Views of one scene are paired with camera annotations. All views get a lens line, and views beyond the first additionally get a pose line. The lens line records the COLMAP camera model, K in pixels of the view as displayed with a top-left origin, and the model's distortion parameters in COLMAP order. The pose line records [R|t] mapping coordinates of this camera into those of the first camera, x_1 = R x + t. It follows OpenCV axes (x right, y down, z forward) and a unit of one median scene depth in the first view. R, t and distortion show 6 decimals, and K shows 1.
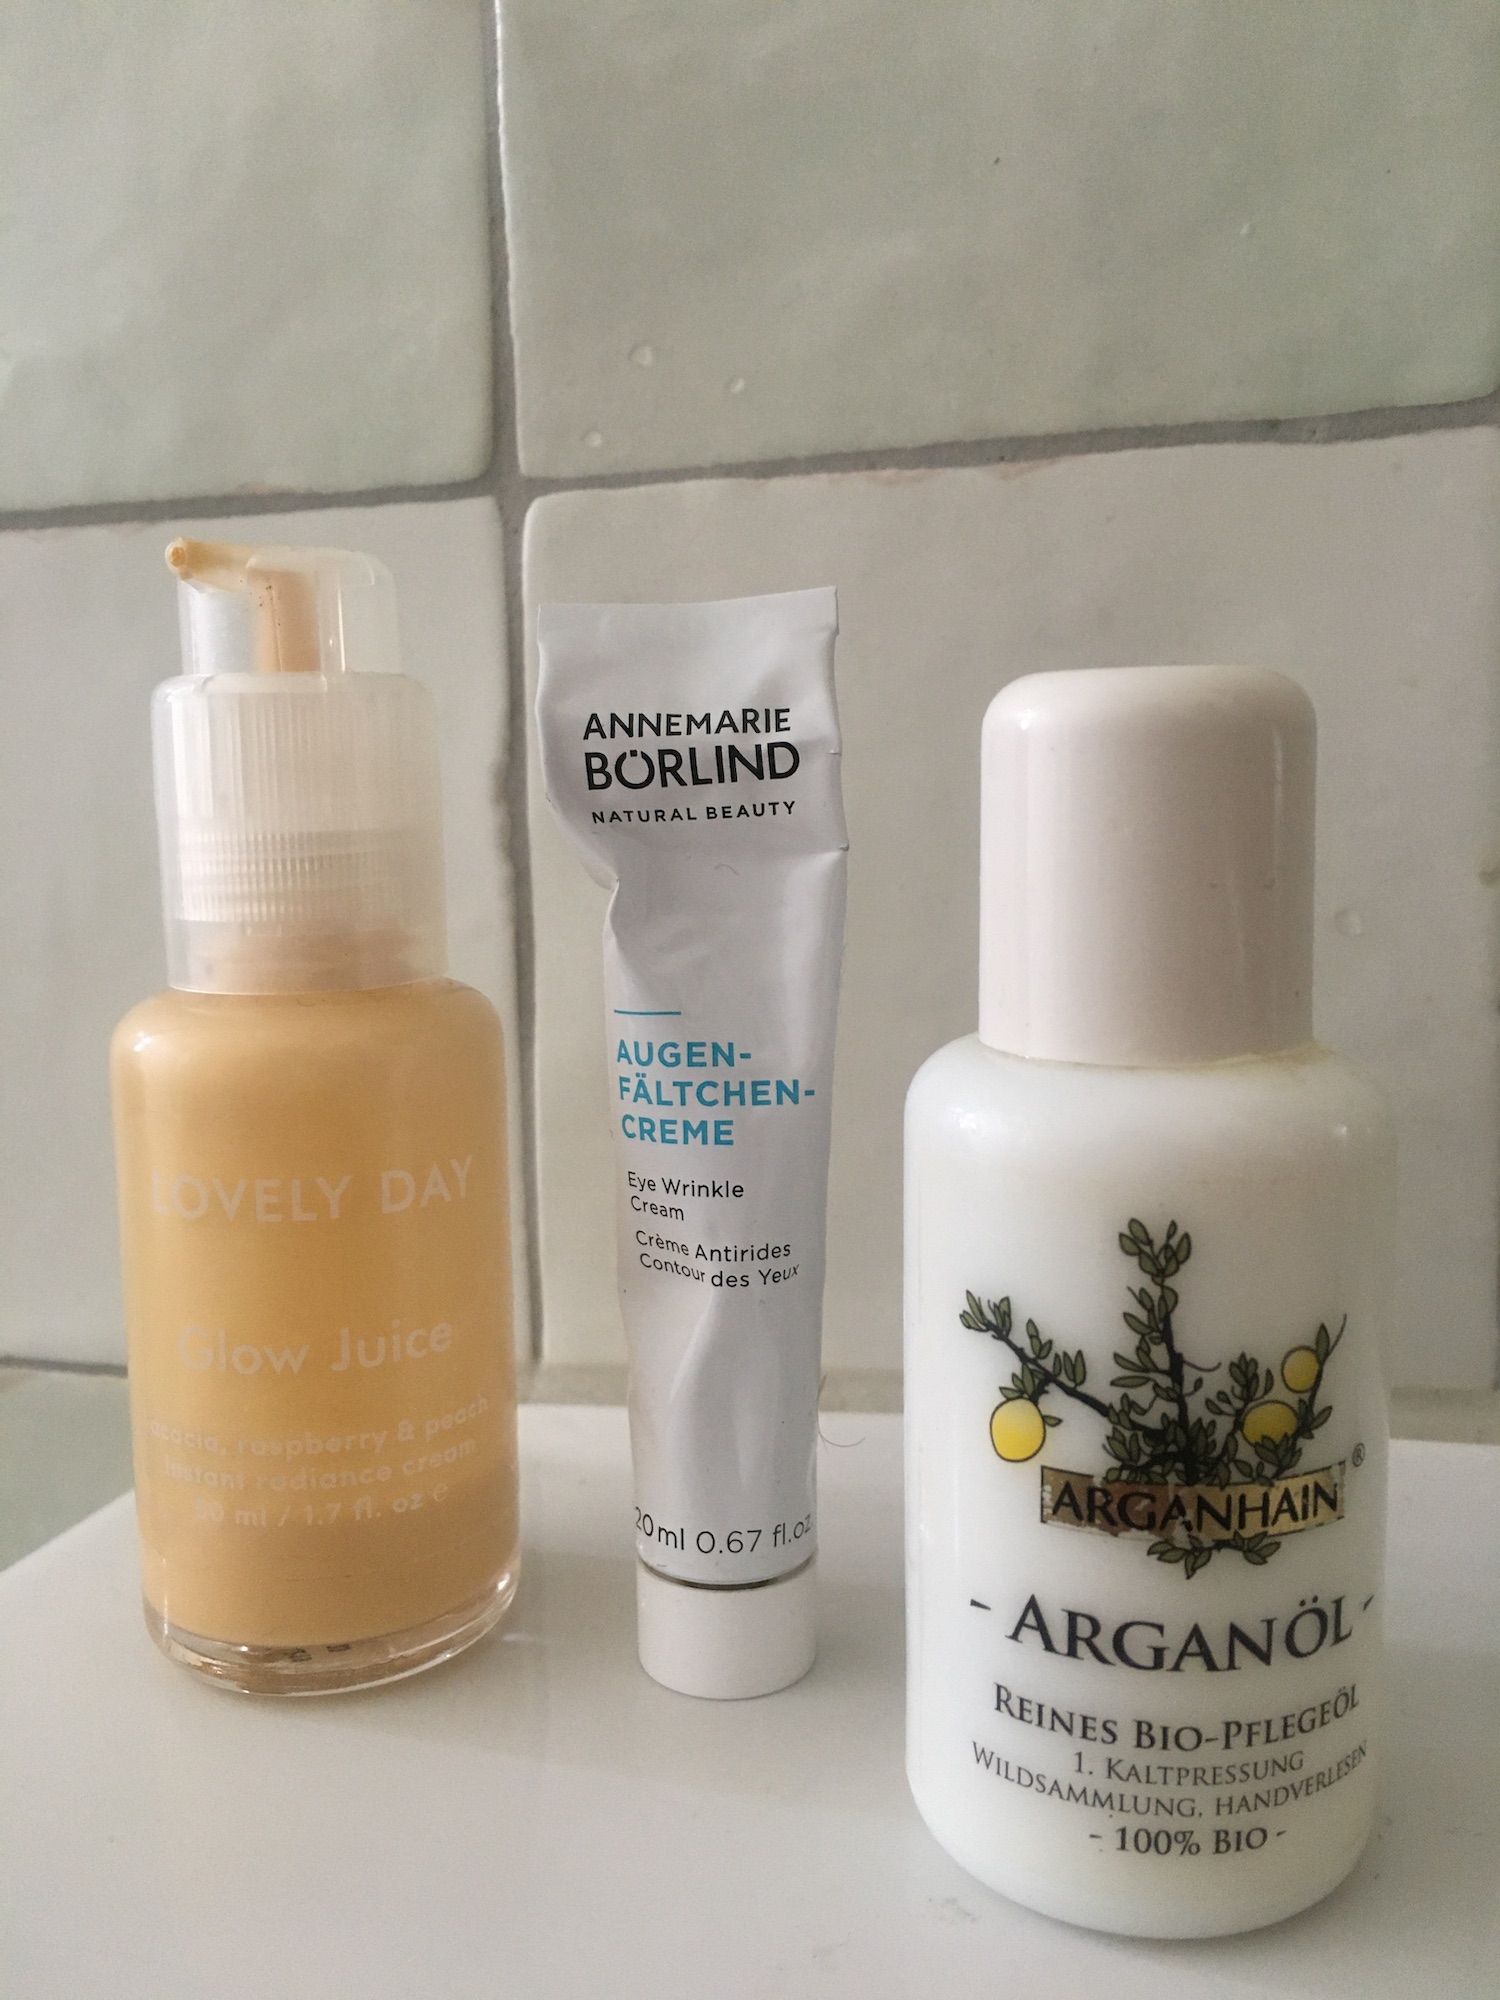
lens RADIAL K [[1762.5, 0, 750.0], [0, 1762.5, 1000.0], [0, 0, 1]] dist [0.087665, -0.178279]
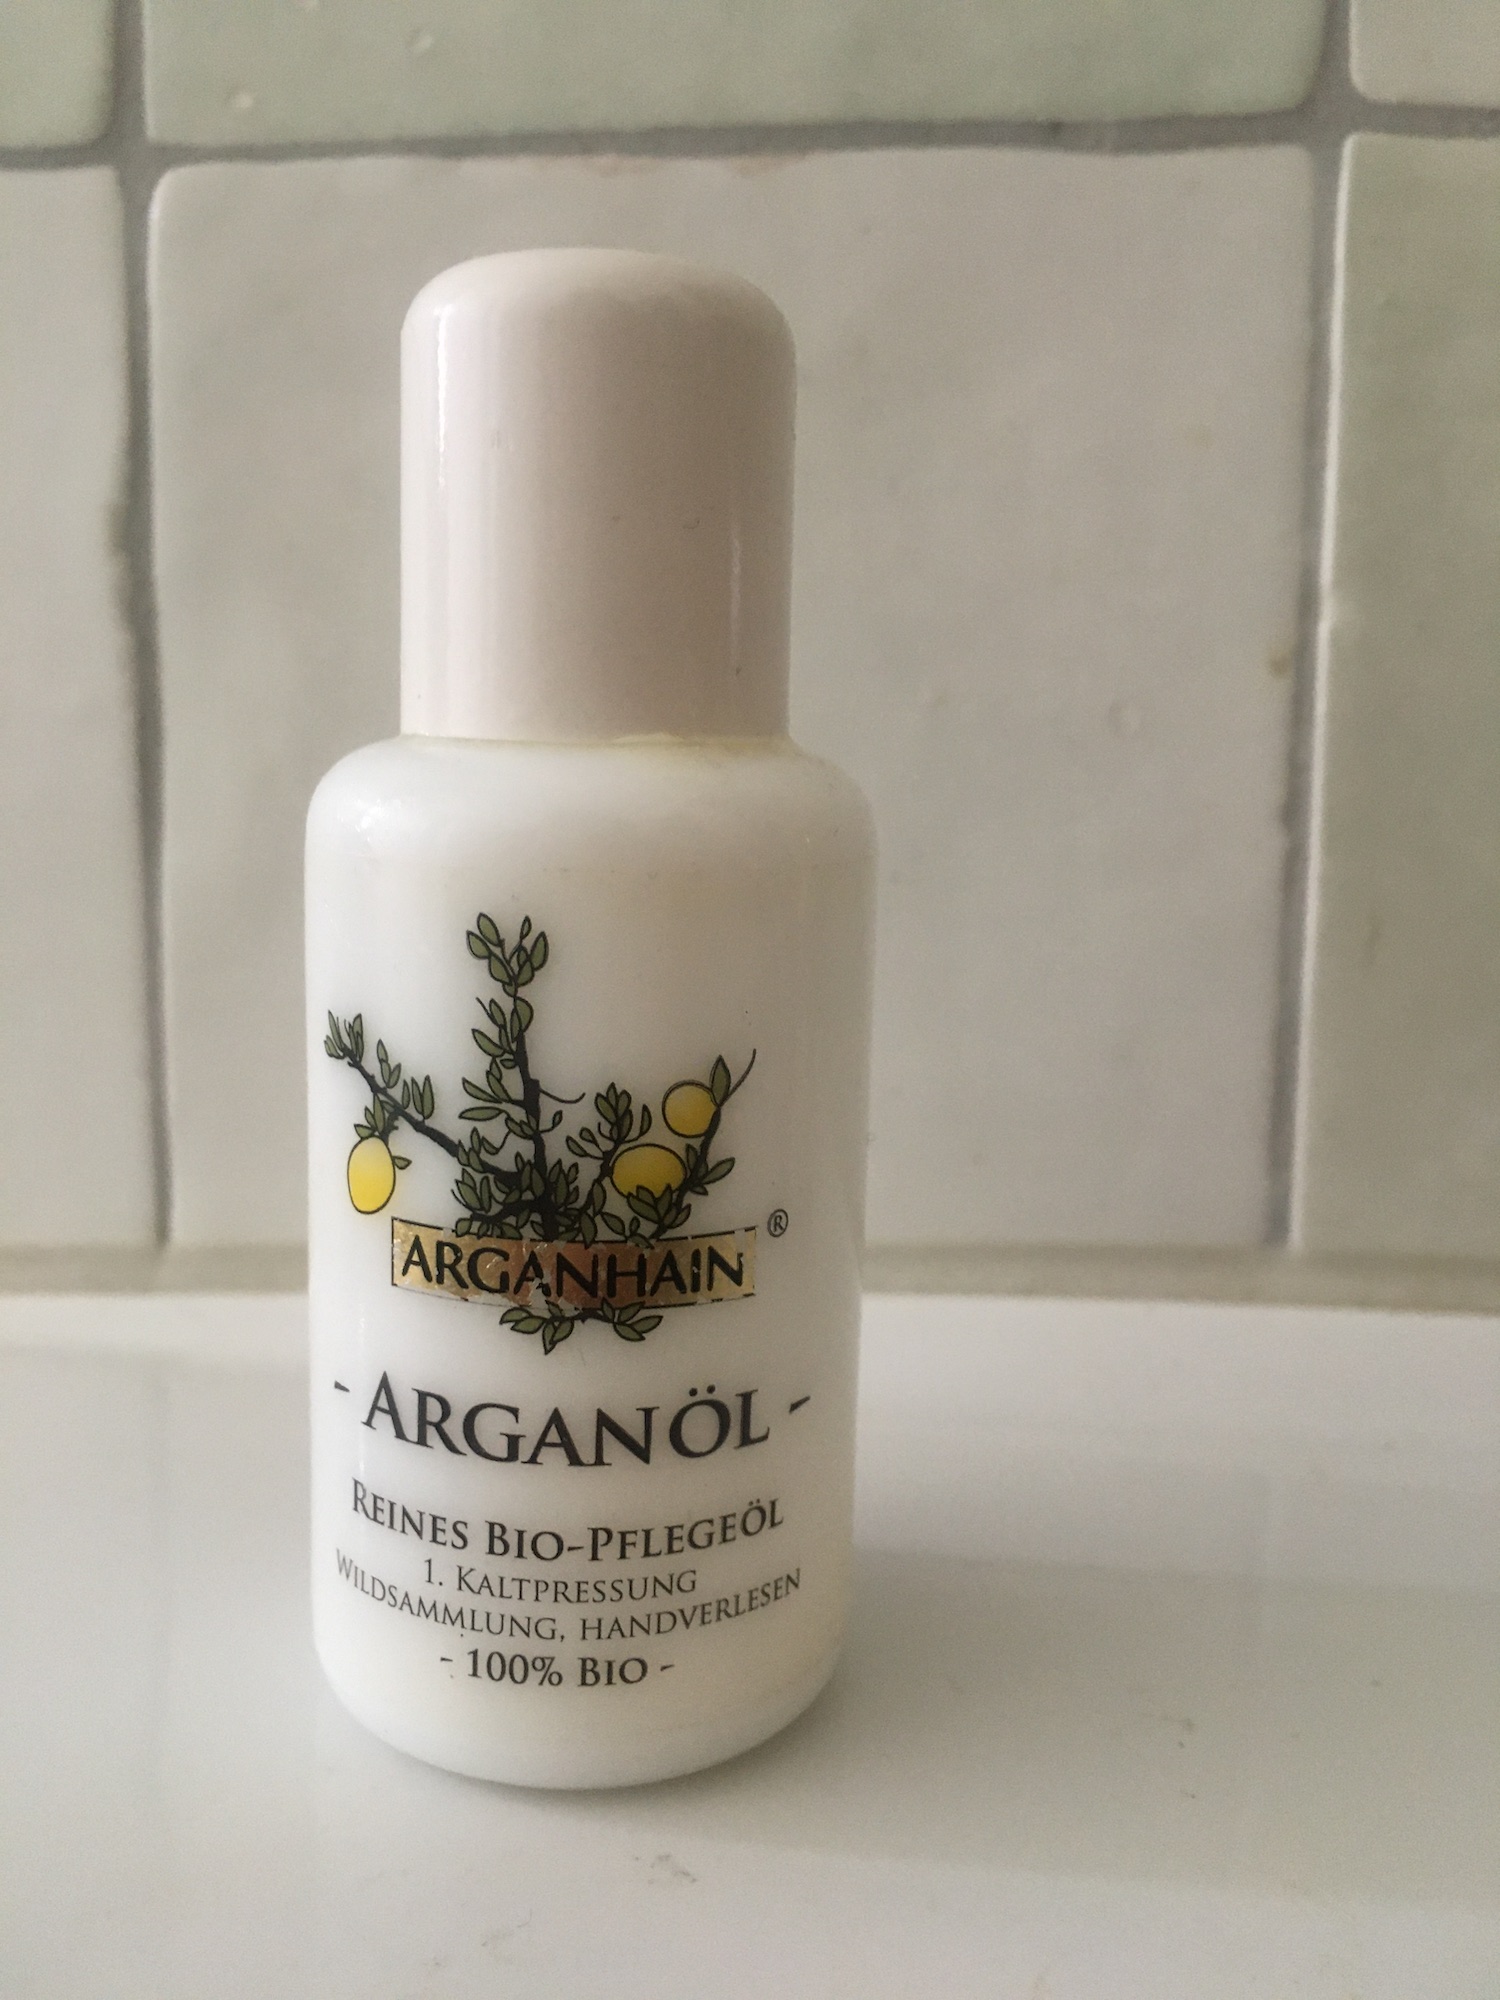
lens RADIAL K [[1762.5, 0, 750.0], [0, 1762.5, 1000.0], [0, 0, 1]] dist [0.087665, -0.178279]
pose [[0.998805, 0.048807, -0.002449, 0.340674], [-0.048712, 0.998368, 0.029794, 0.131450], [0.003899, -0.029639, 0.999553, 0.175196]]
